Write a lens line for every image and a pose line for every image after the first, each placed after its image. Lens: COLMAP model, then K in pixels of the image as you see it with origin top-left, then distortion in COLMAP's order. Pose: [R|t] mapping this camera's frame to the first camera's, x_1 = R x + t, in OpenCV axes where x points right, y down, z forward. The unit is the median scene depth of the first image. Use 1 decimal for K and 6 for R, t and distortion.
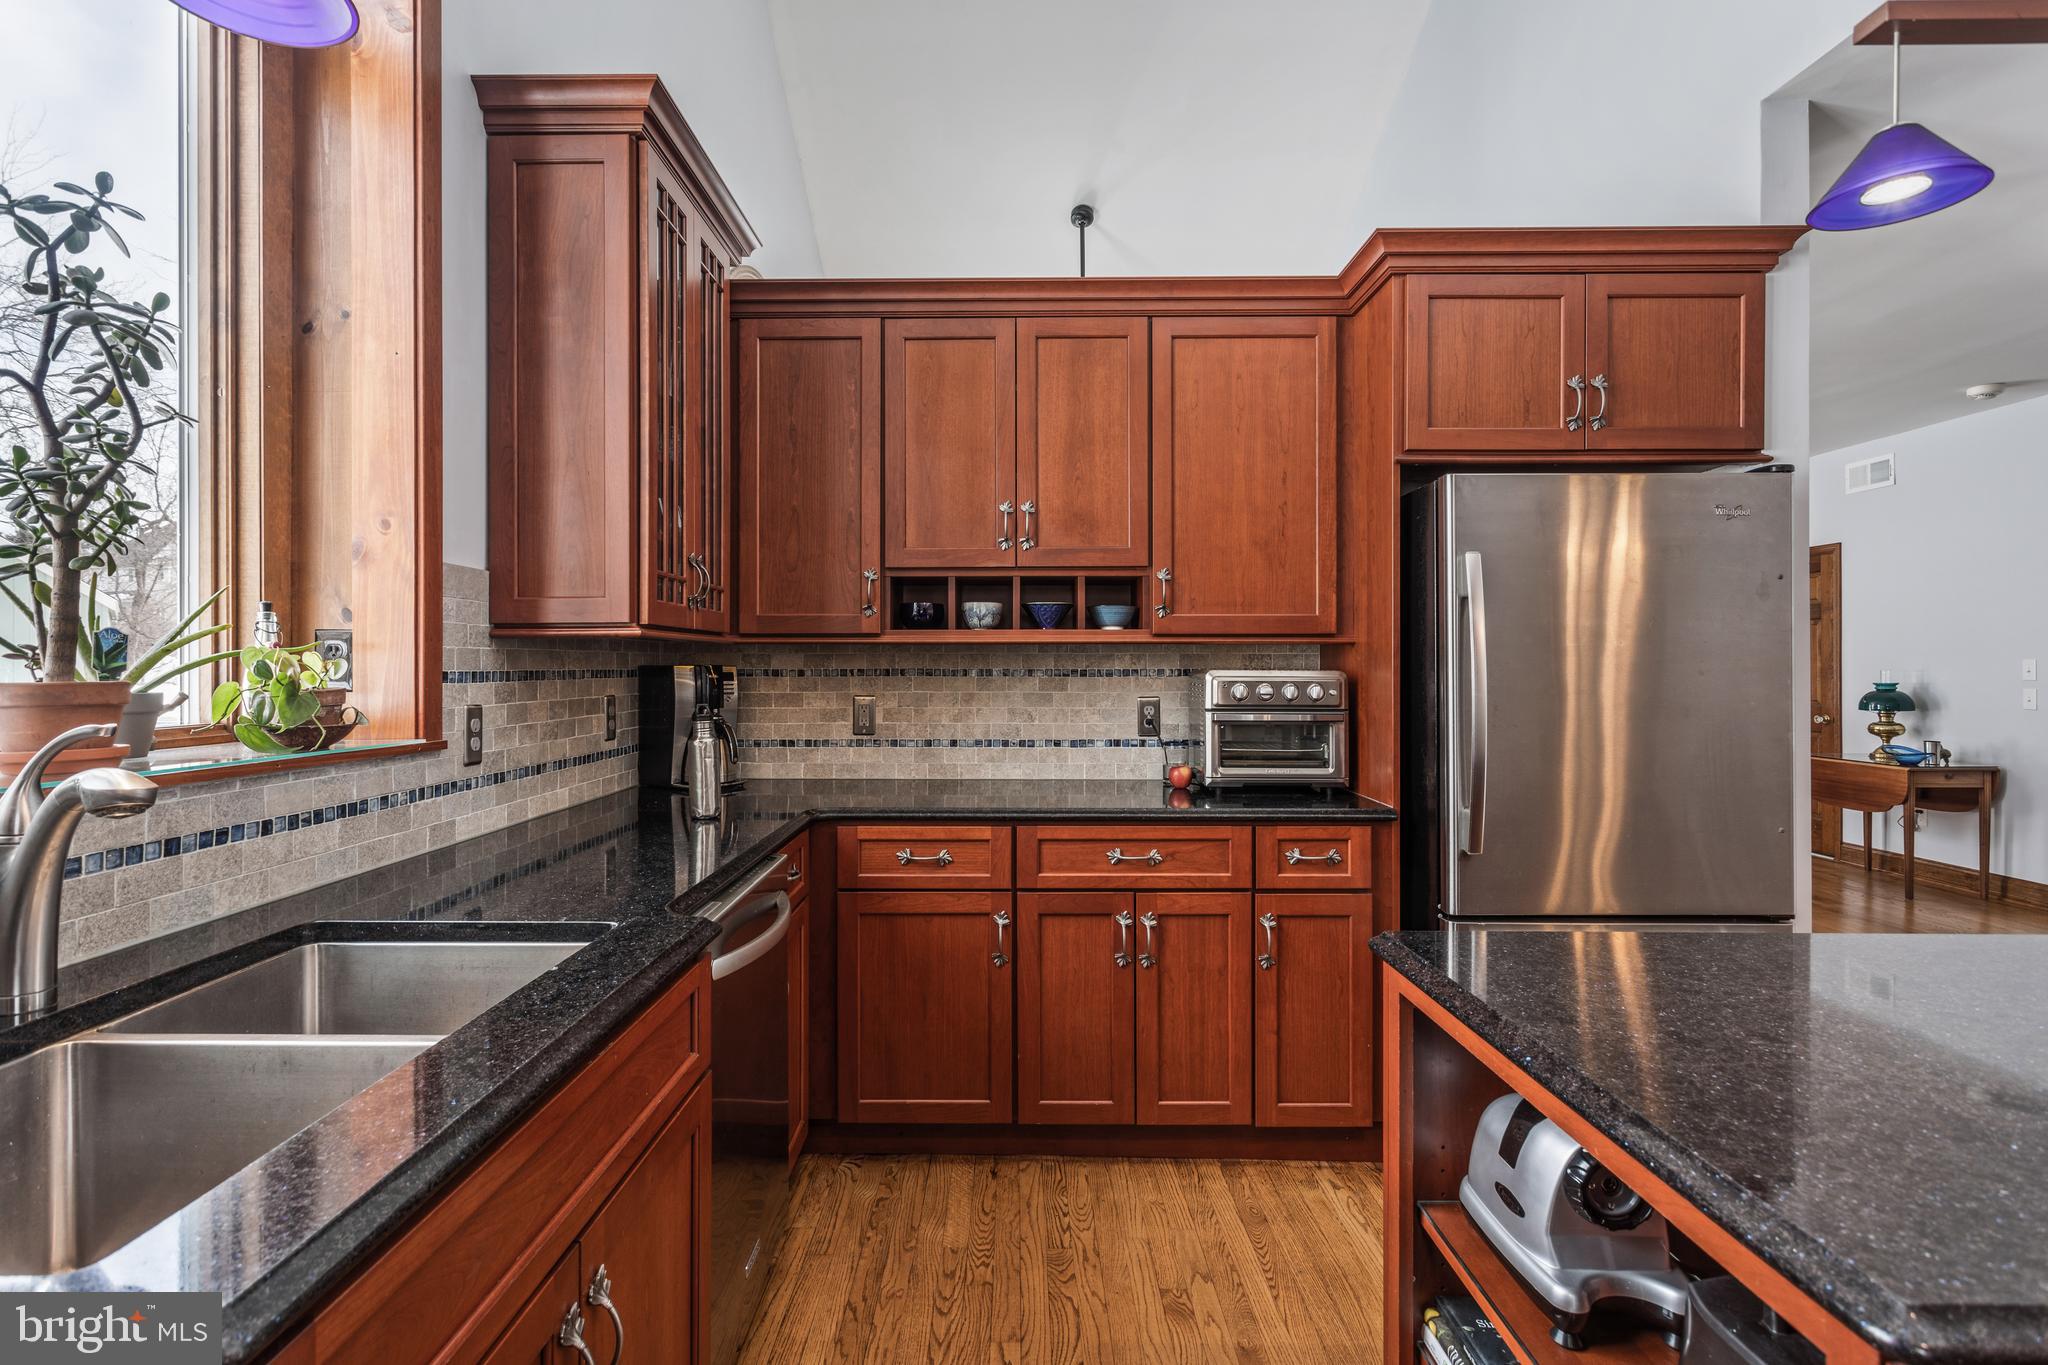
lens RADIAL K [[966.3, 0, 998.1], [0, 966.3, 668.6], [0, 0, 1]] dist [-0.006564, 0.004411]
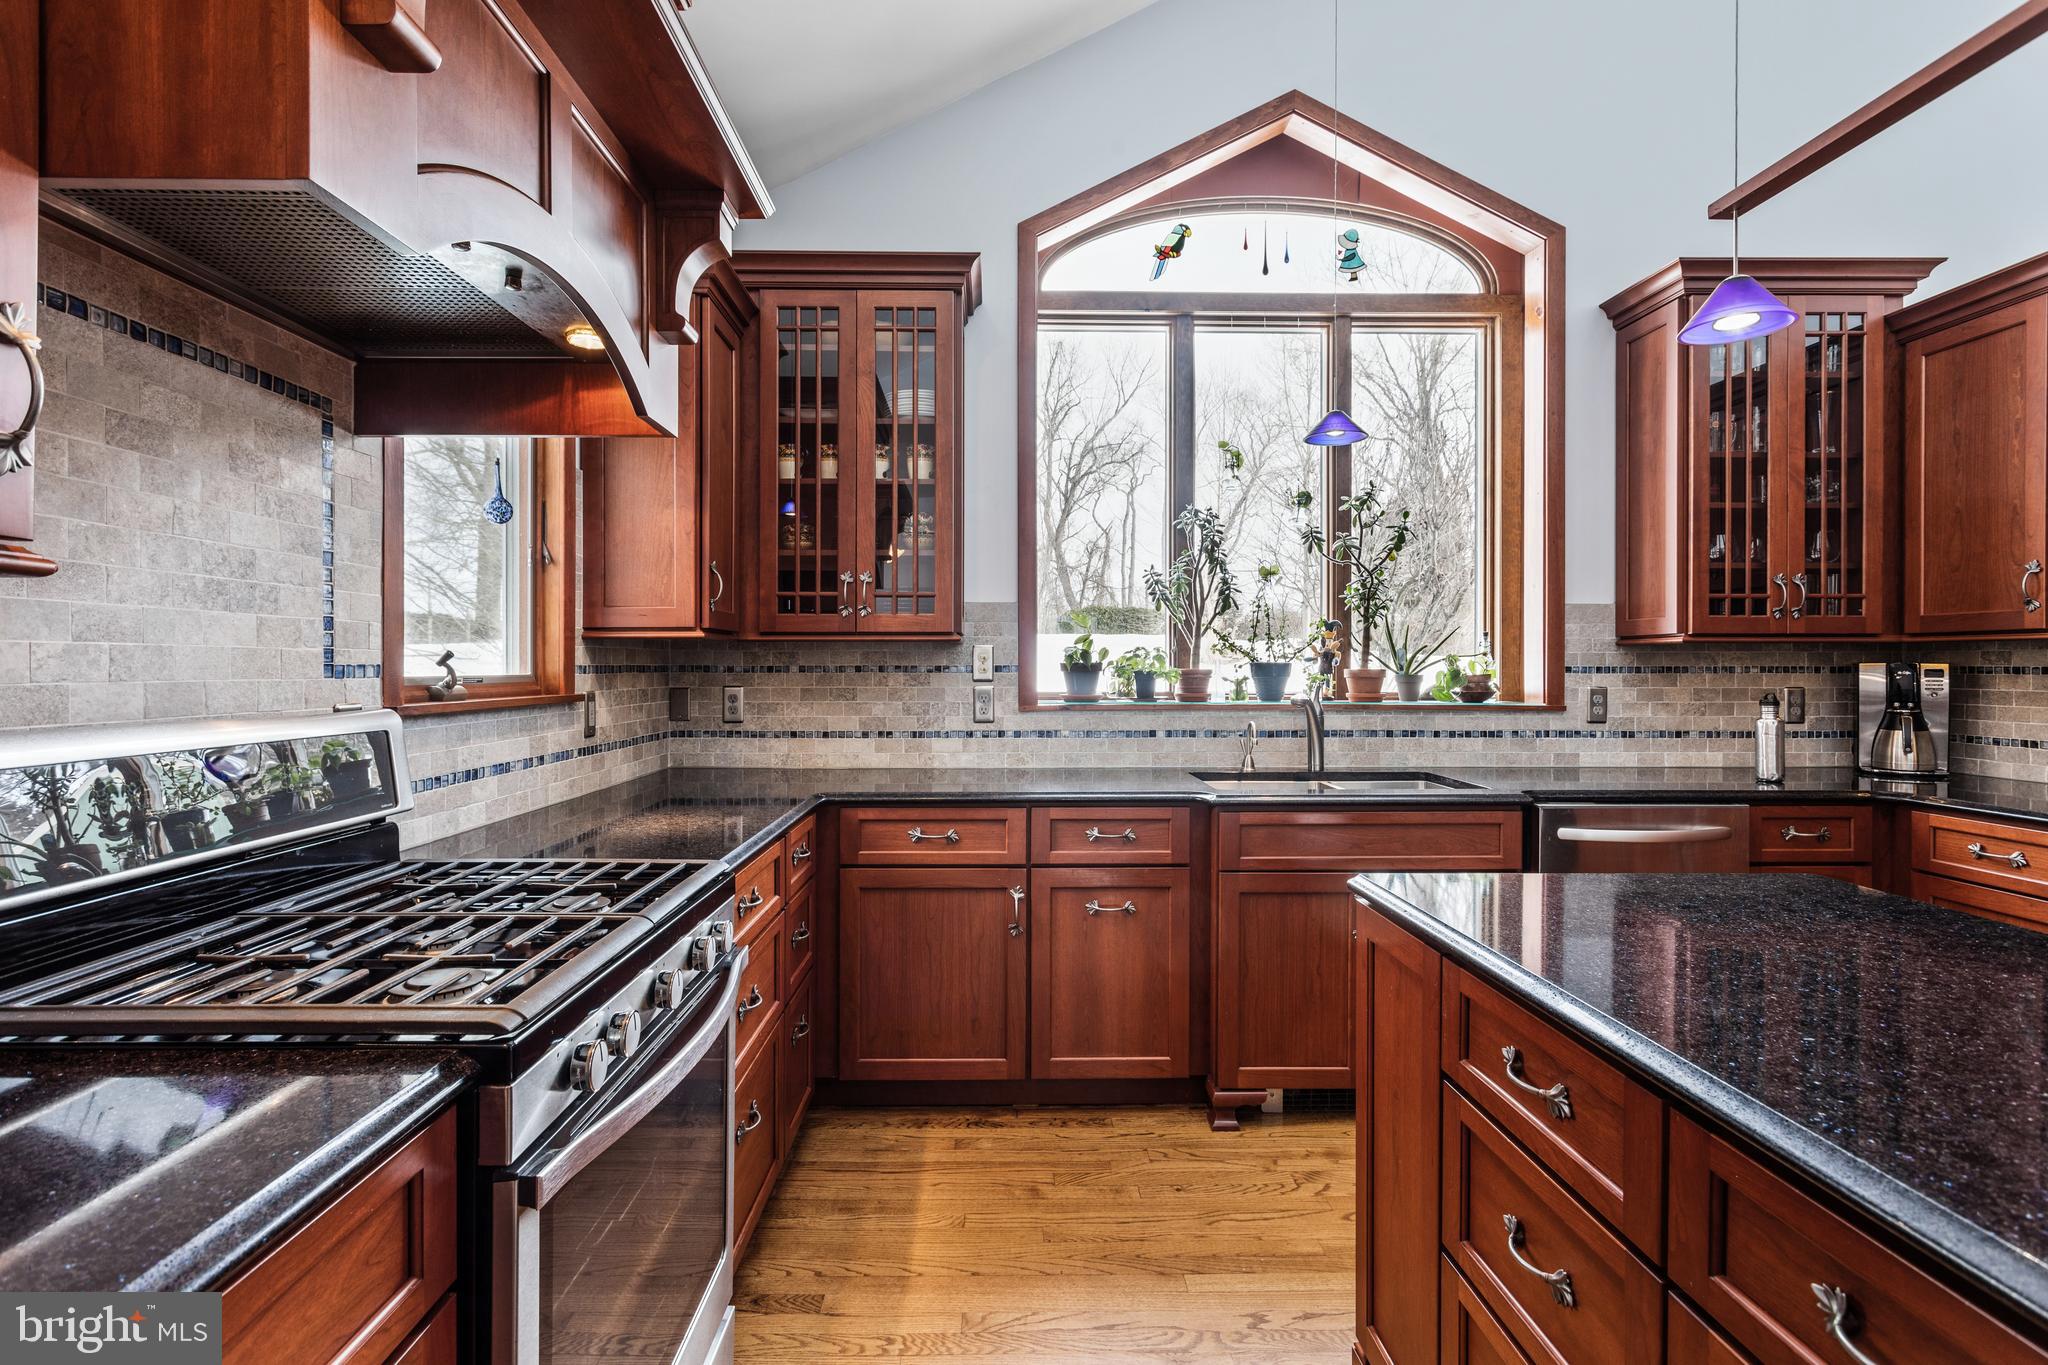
lens RADIAL K [[966.3, 0, 1013.7], [0, 966.3, 674.7], [0, 0, 1]] dist [-0.006564, 0.004411]
pose [[0.027119, 0.009767, -0.999585, 1.057083], [-0.002728, 0.999949, 0.009696, 0.003277], [0.999628, 0.002464, 0.027144, -0.045281]]
